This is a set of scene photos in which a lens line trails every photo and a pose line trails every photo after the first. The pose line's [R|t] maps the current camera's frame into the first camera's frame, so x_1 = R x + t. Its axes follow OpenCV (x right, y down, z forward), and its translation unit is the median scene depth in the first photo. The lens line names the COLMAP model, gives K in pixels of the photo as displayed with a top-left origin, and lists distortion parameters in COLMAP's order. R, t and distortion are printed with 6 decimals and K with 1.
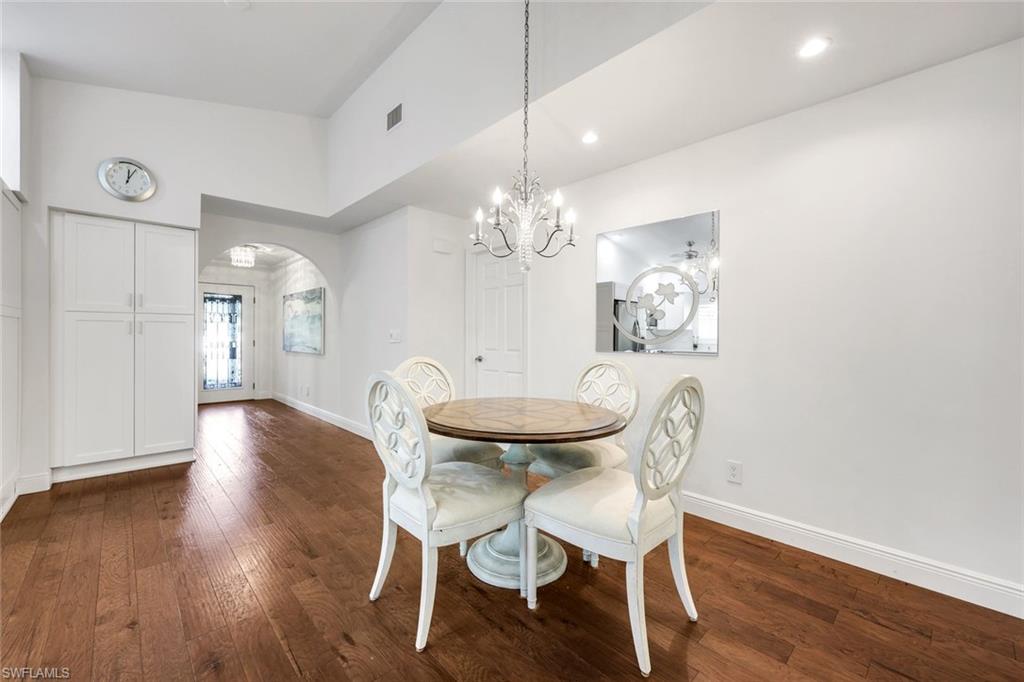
lens RADIAL K [[416.0, 0, 511.3], [0, 416.0, 336.8], [0, 0, 1]] dist [0.001454, -0.000120]
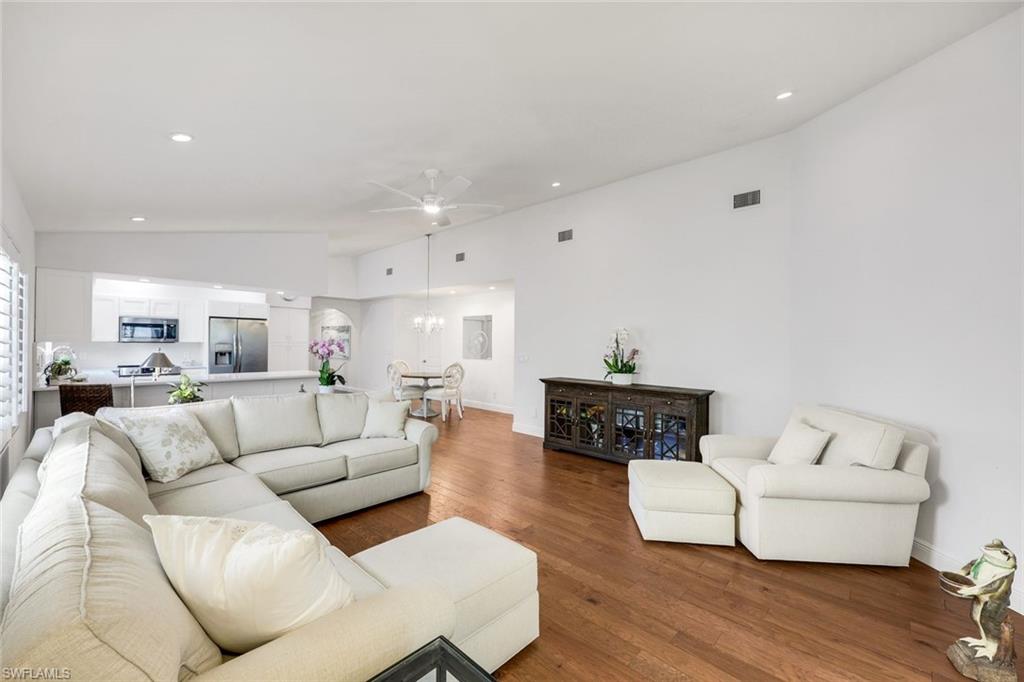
lens RADIAL K [[416.0, 0, 510.4], [0, 416.0, 345.2], [0, 0, 1]] dist [0.001454, -0.000120]
pose [[0.998761, 0.001763, 0.049739, 0.277395], [-0.002133, 0.999970, 0.007380, -0.051324], [-0.049724, -0.007477, 0.998735, -1.301552]]
